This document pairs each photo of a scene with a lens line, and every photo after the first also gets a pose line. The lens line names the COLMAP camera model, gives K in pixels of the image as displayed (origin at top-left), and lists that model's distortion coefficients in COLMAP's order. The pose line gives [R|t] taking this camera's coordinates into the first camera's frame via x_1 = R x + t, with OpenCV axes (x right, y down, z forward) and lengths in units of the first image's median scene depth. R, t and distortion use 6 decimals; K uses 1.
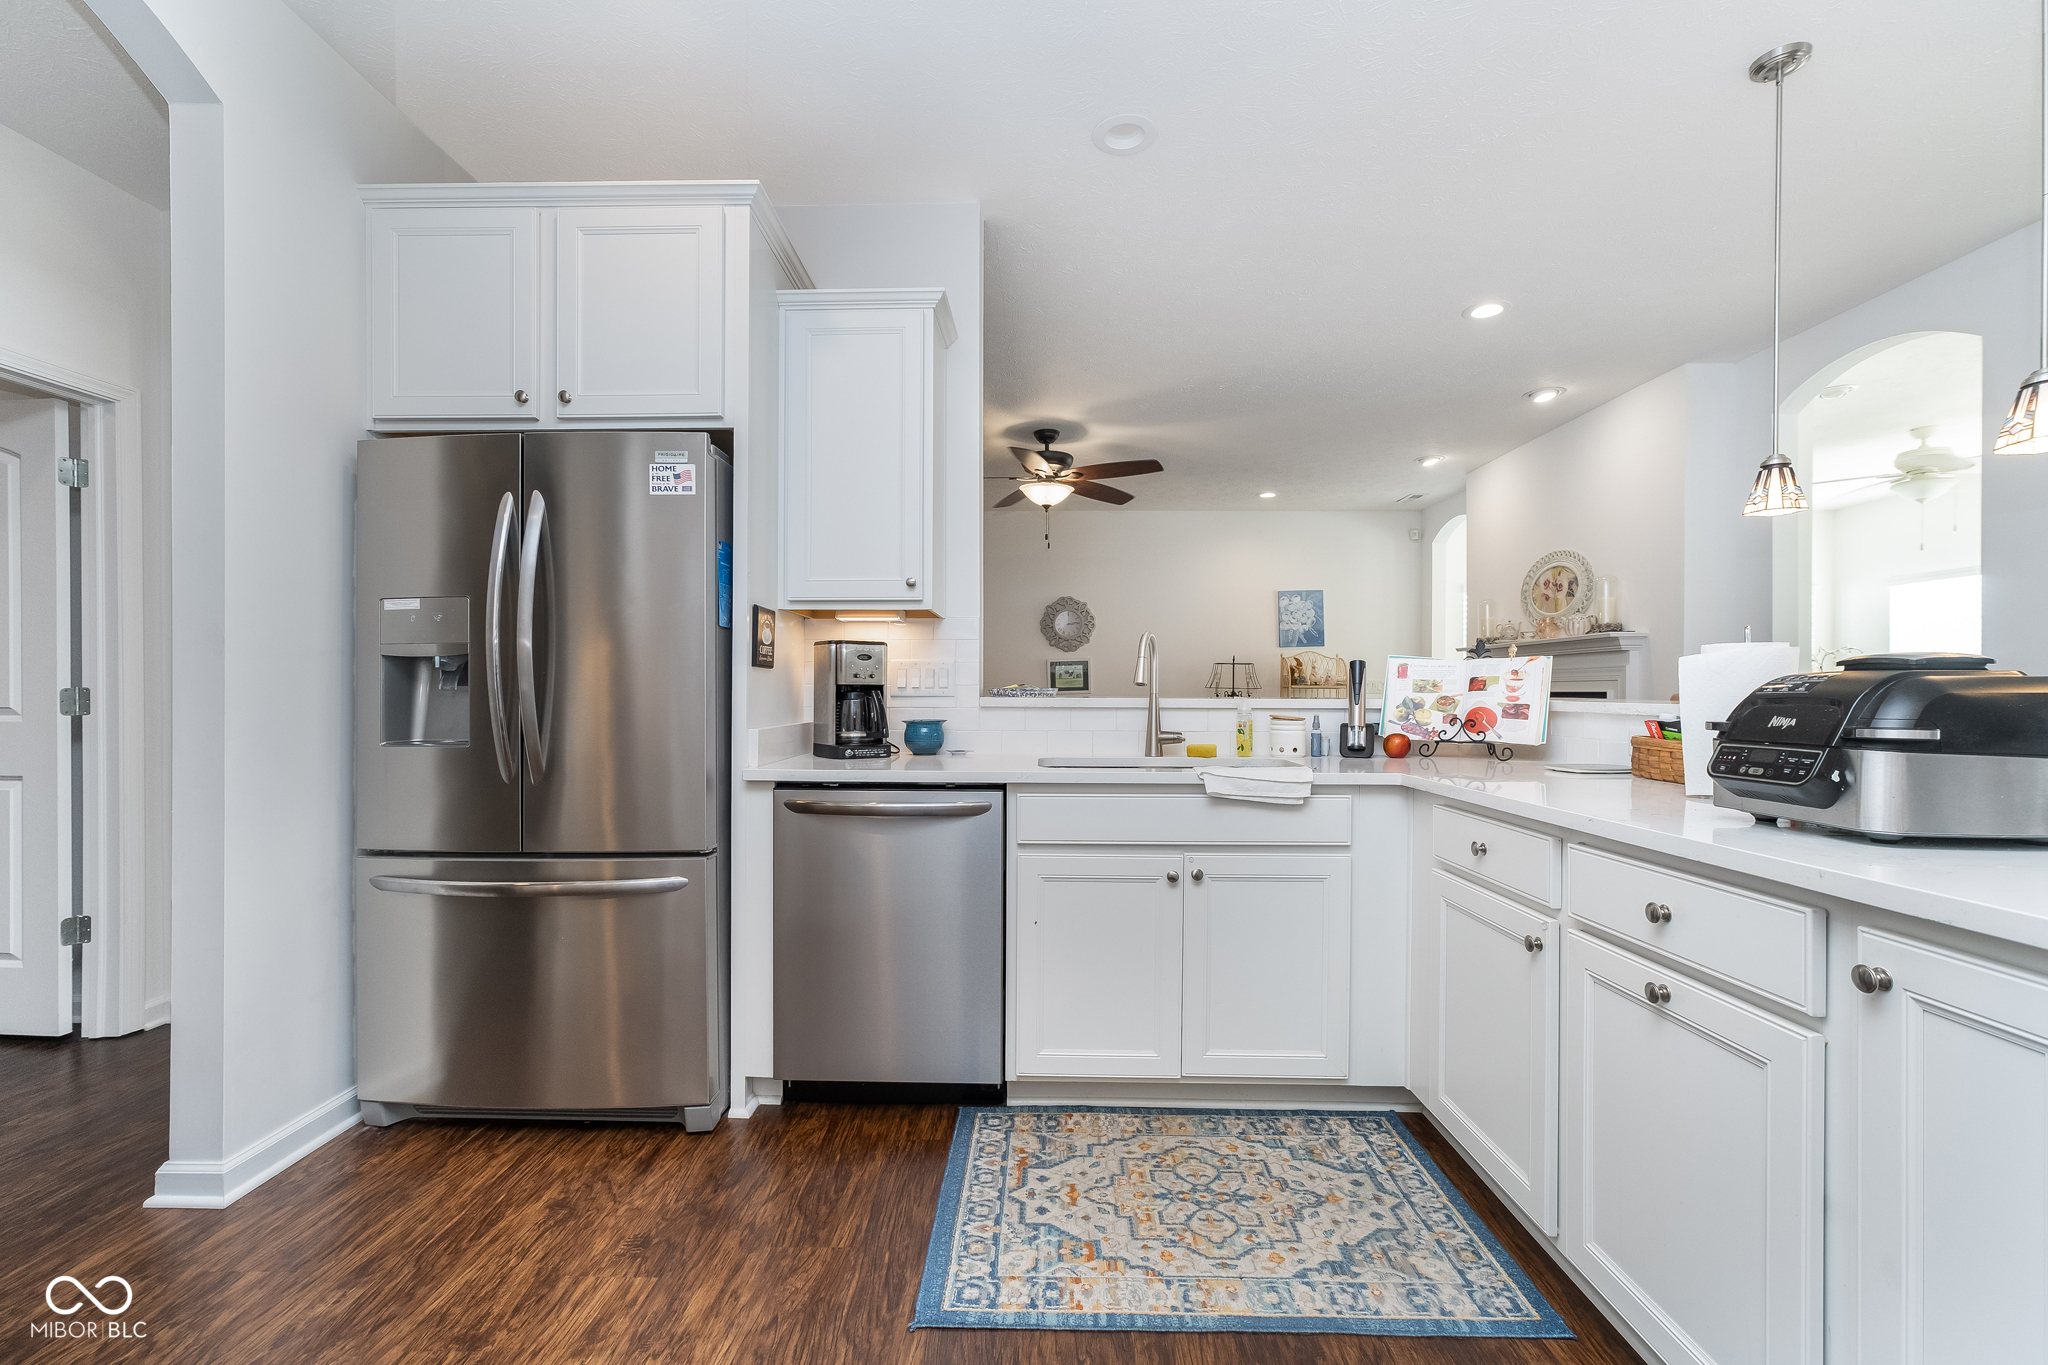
lens RADIAL K [[864.9, 0, 1008.3], [0, 864.9, 692.3], [0, 0, 1]] dist [-0.009808, 0.006361]
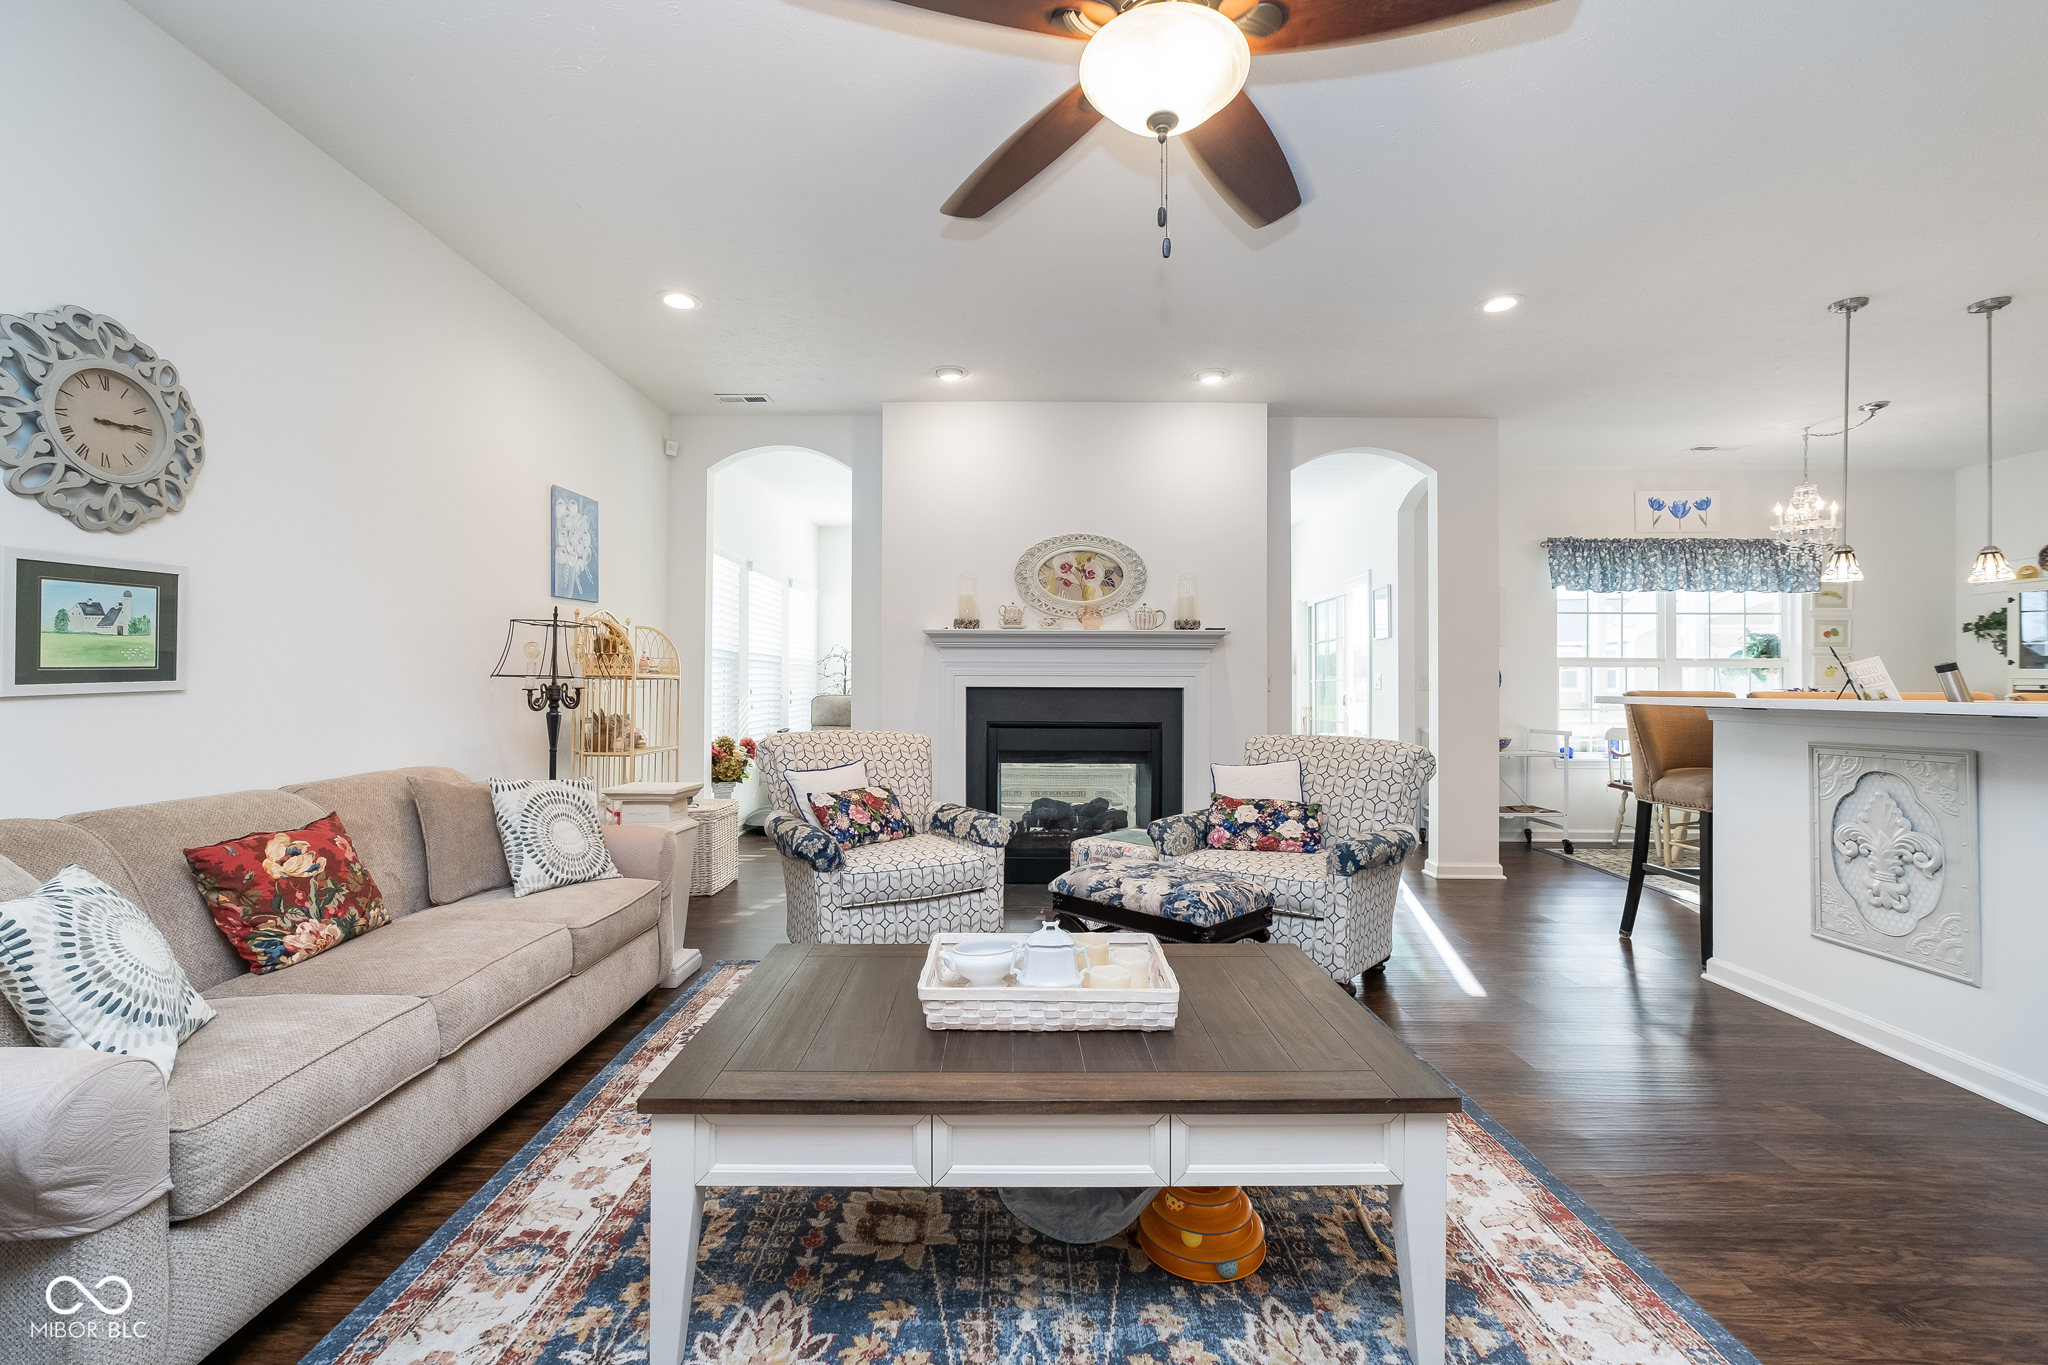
lens RADIAL K [[864.9, 0, 1019.3], [0, 864.9, 672.1], [0, 0, 1]] dist [-0.009808, 0.006361]
pose [[-0.027846, 0.012670, 0.999532, -0.282859], [-0.003023, 0.999914, -0.012759, -0.003723], [-0.999608, -0.003377, -0.027806, 1.069228]]
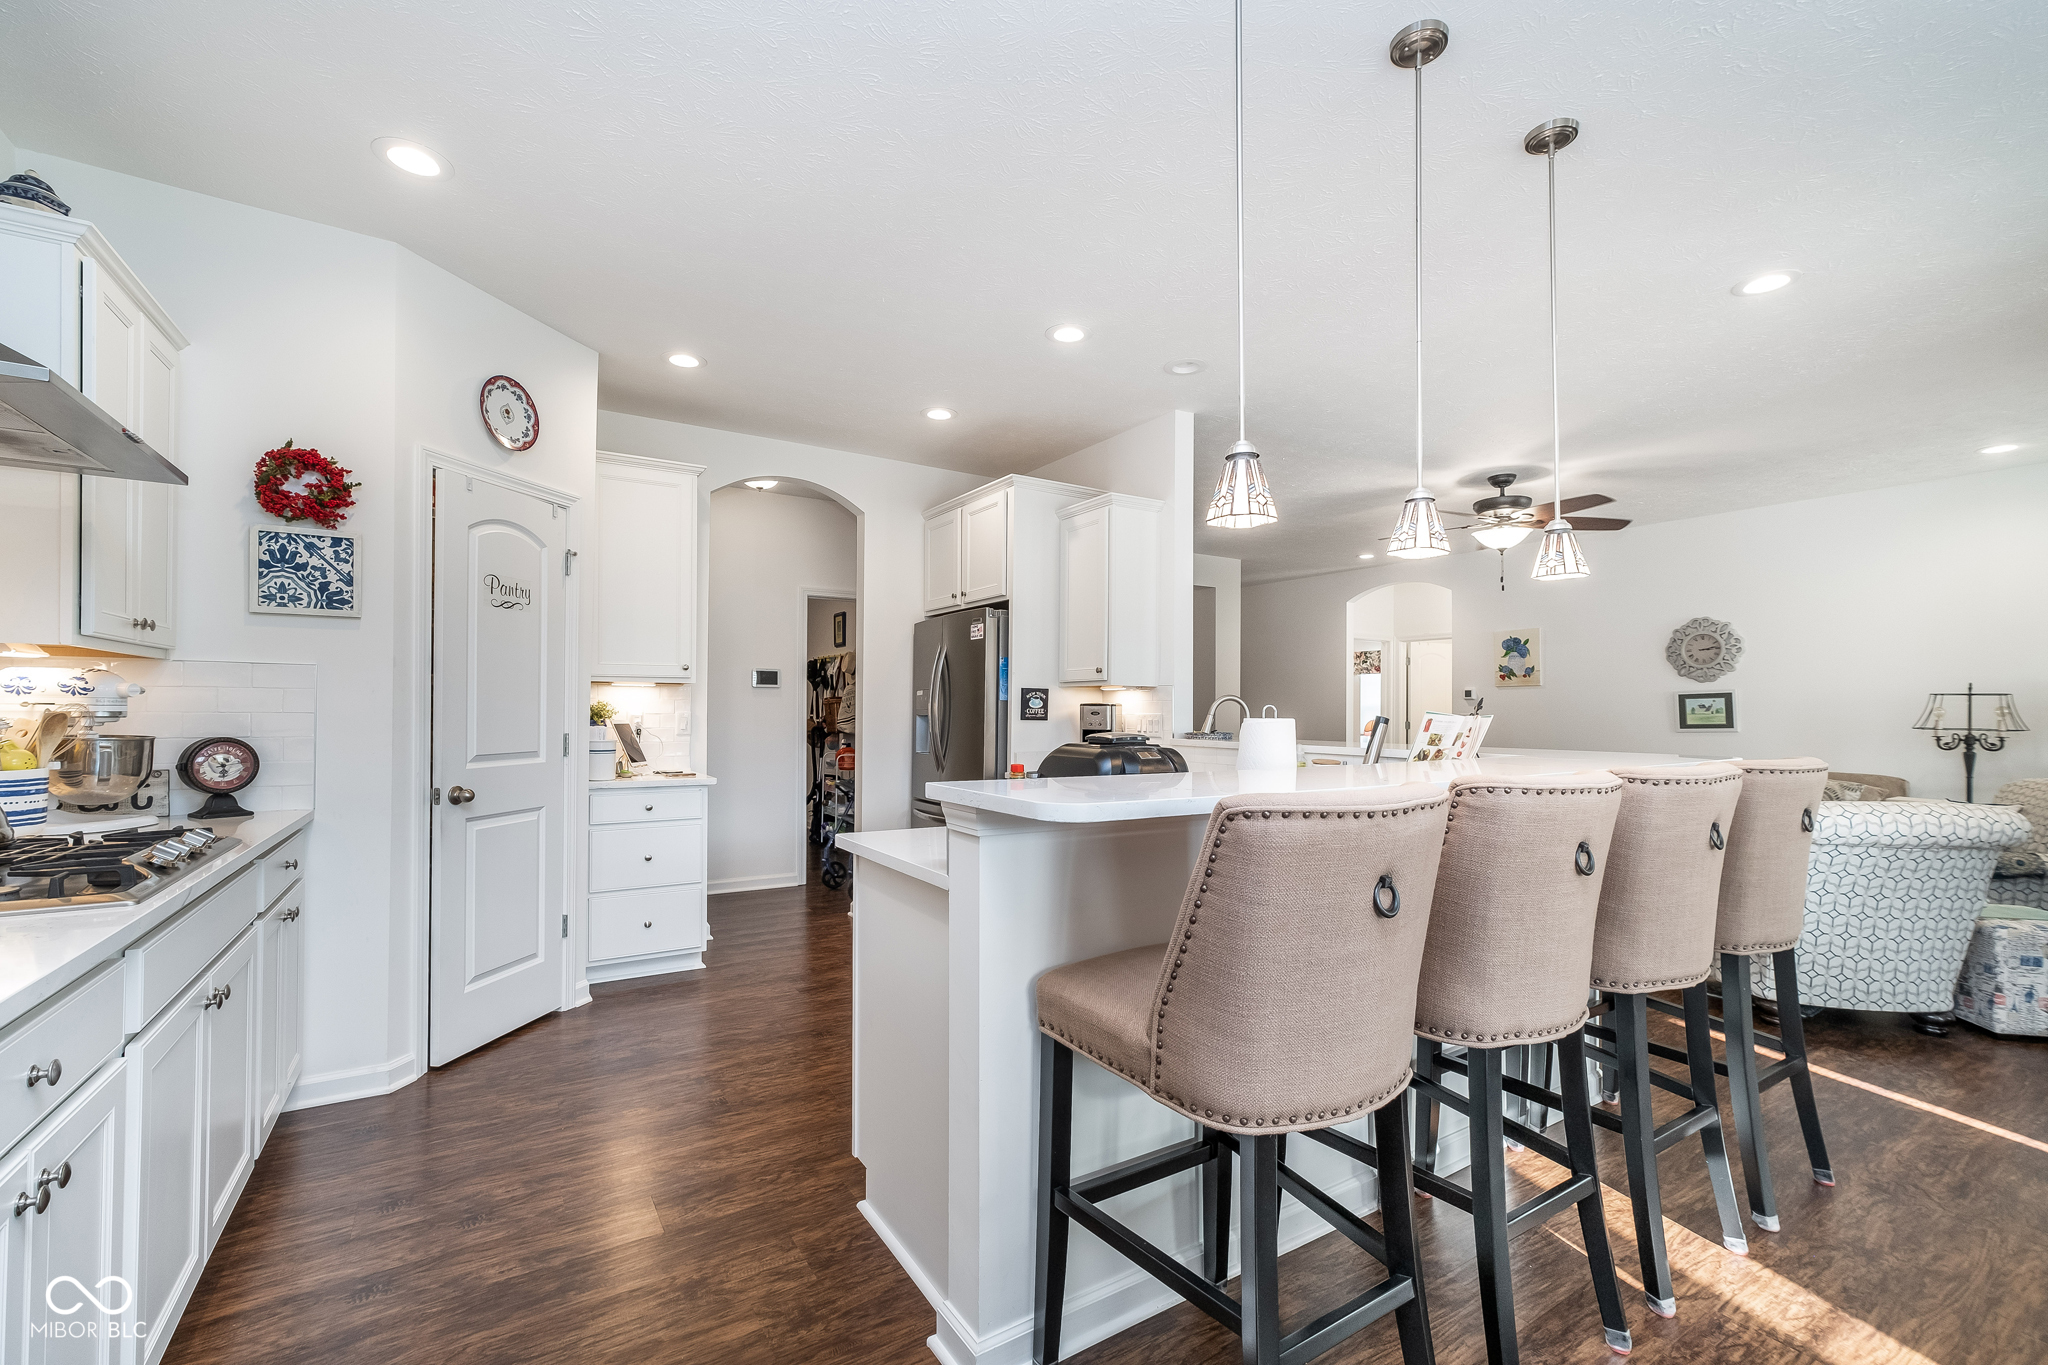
lens RADIAL K [[864.9, 0, 1031.3], [0, 864.9, 693.0], [0, 0, 1]] dist [-0.009808, 0.006361]
pose [[0.573125, -0.014593, -0.819338, 0.559781], [-0.006385, 0.999732, -0.022272, -0.019961], [0.819443, 0.017996, 0.572878, -0.038102]]
